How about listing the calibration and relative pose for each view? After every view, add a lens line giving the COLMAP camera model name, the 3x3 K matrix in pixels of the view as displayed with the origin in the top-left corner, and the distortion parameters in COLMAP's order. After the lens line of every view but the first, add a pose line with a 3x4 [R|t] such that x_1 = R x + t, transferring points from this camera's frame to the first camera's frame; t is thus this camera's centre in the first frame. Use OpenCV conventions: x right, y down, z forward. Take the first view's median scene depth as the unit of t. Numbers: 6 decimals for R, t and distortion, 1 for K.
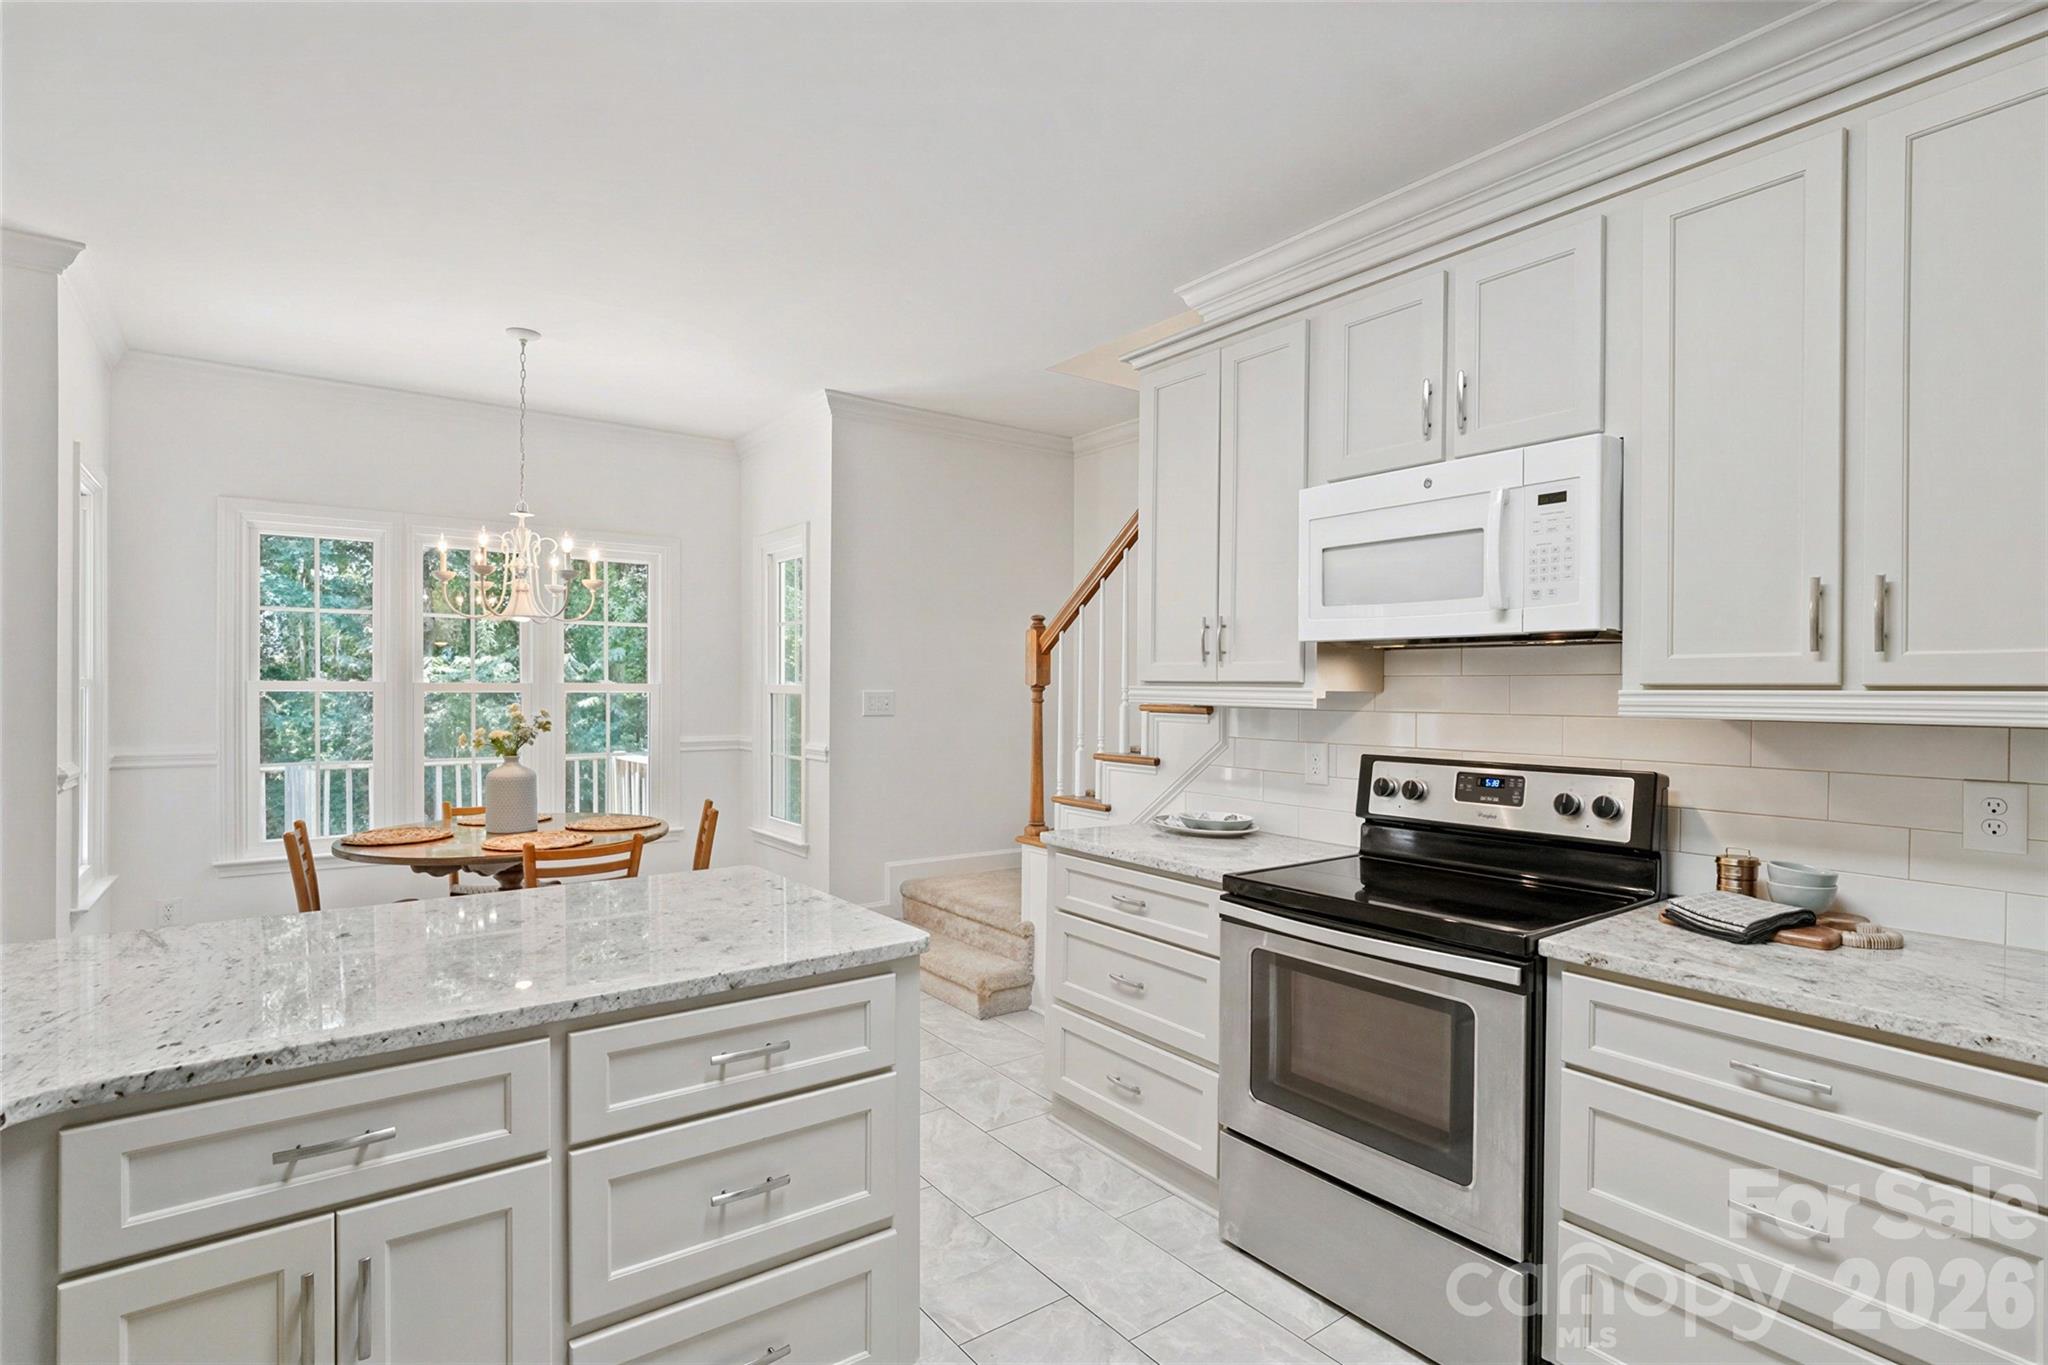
lens RADIAL K [[1003.3, 0, 1027.6], [0, 1003.3, 691.7], [0, 0, 1]] dist [-0.002159, 0.000046]
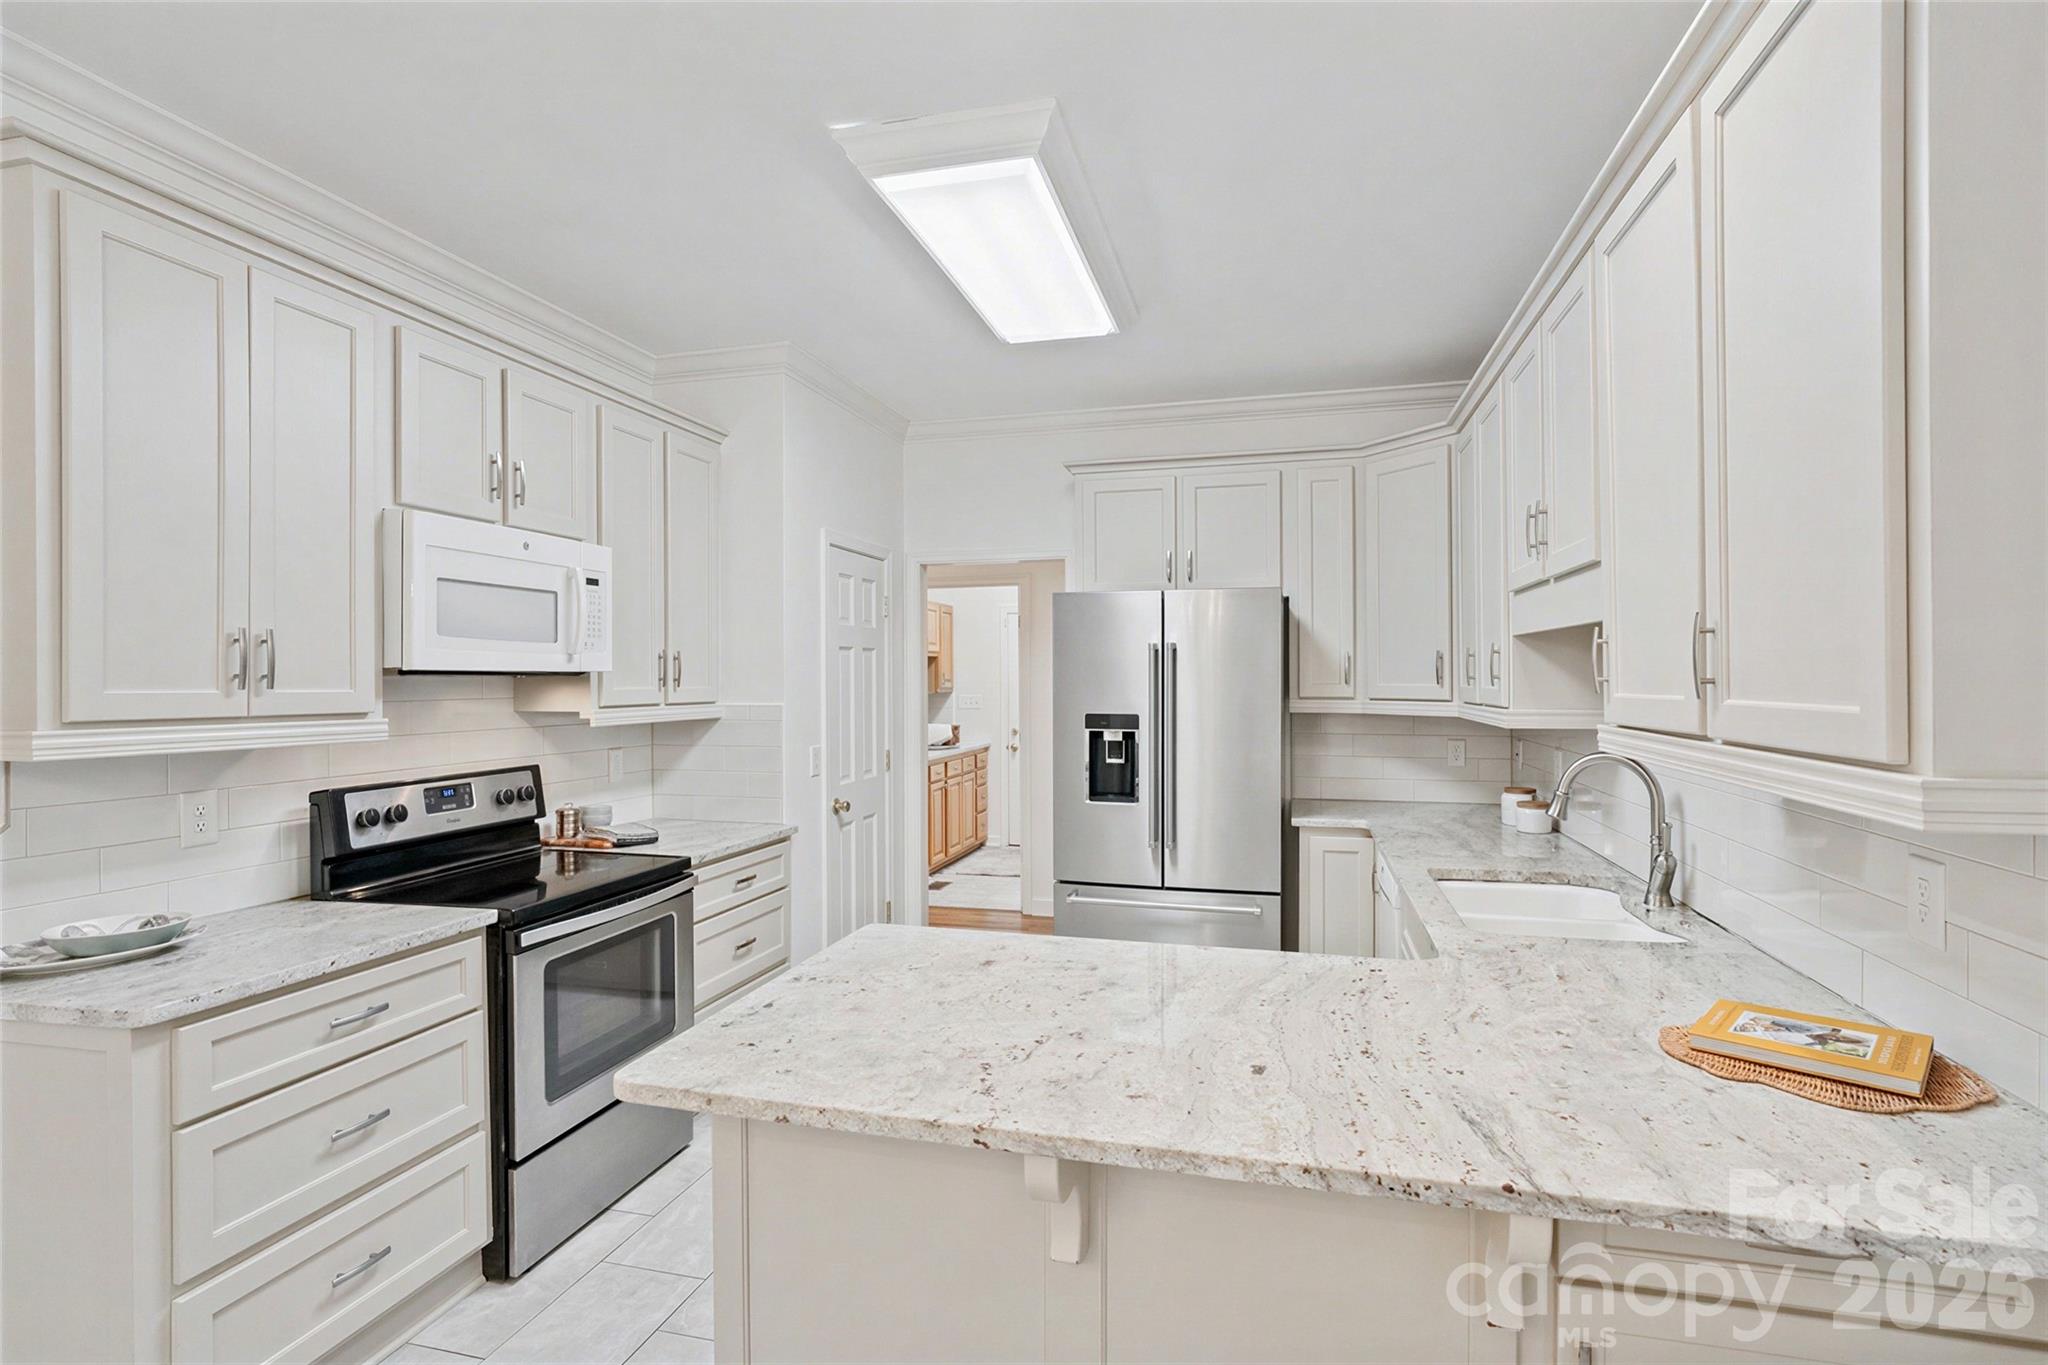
lens RADIAL K [[981.8, 0, 1024.0], [0, 981.8, 682.5], [0, 0, 1]] dist [-0.003412, -0.000787]
pose [[-0.625056, -0.005246, 0.780563, -0.856503], [0.002462, 0.999959, 0.008692, -0.046604], [-0.780576, 0.007355, -0.625017, 1.192154]]
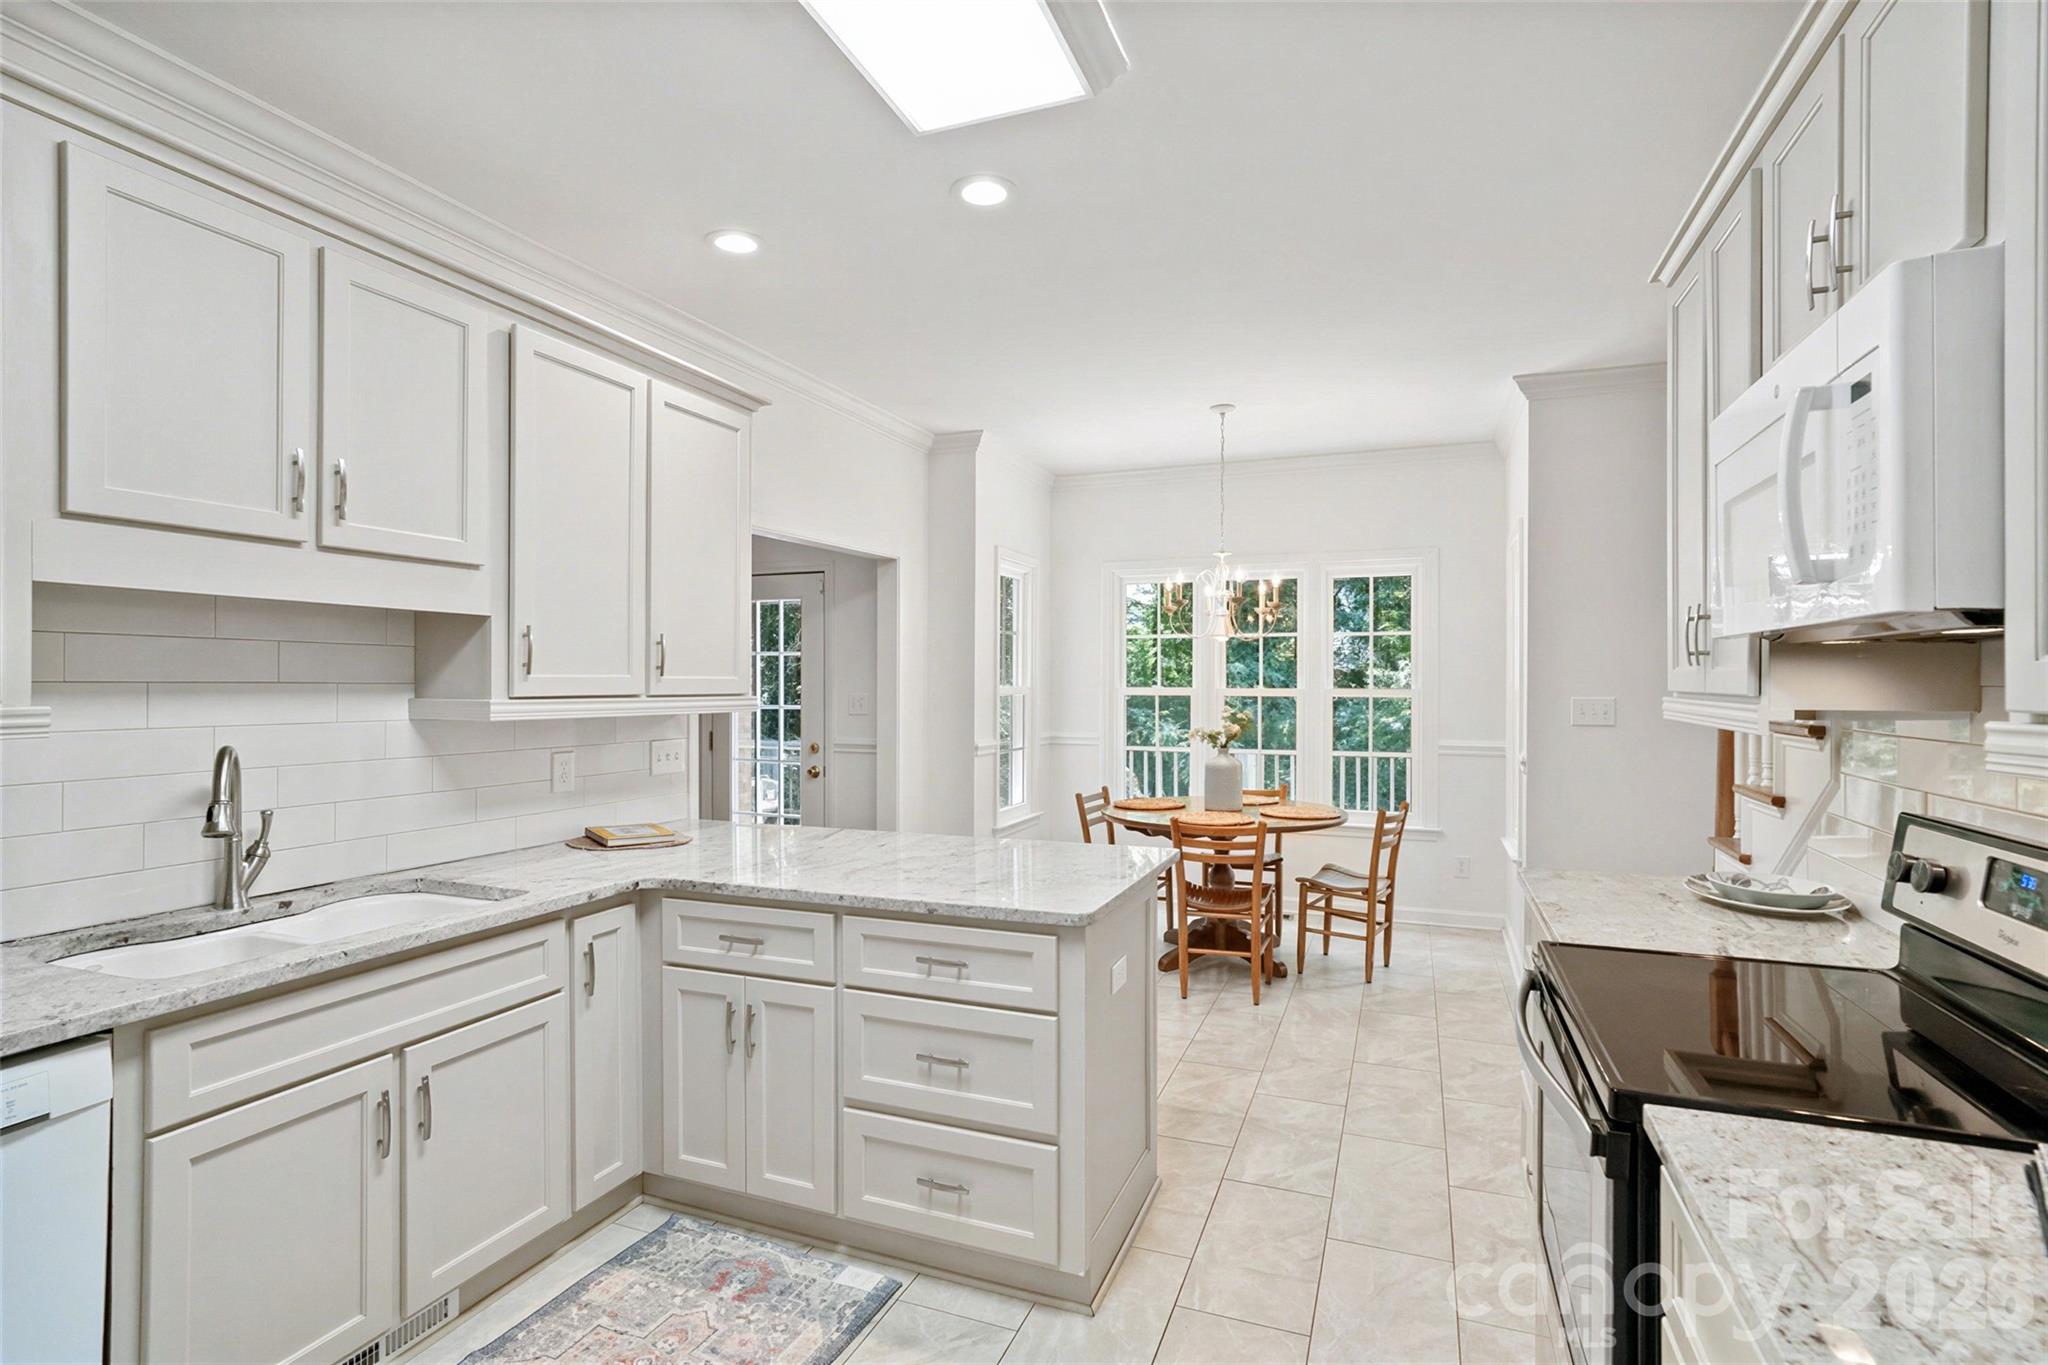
lens RADIAL K [[981.8, 0, 1024.0], [0, 981.8, 682.5], [0, 0, 1]] dist [-0.003412, -0.000787]
pose [[0.532111, -0.004577, -0.846662, 0.630381], [-0.001683, 0.999978, -0.006463, -0.015565], [0.846673, 0.004864, 0.532092, 0.241006]]
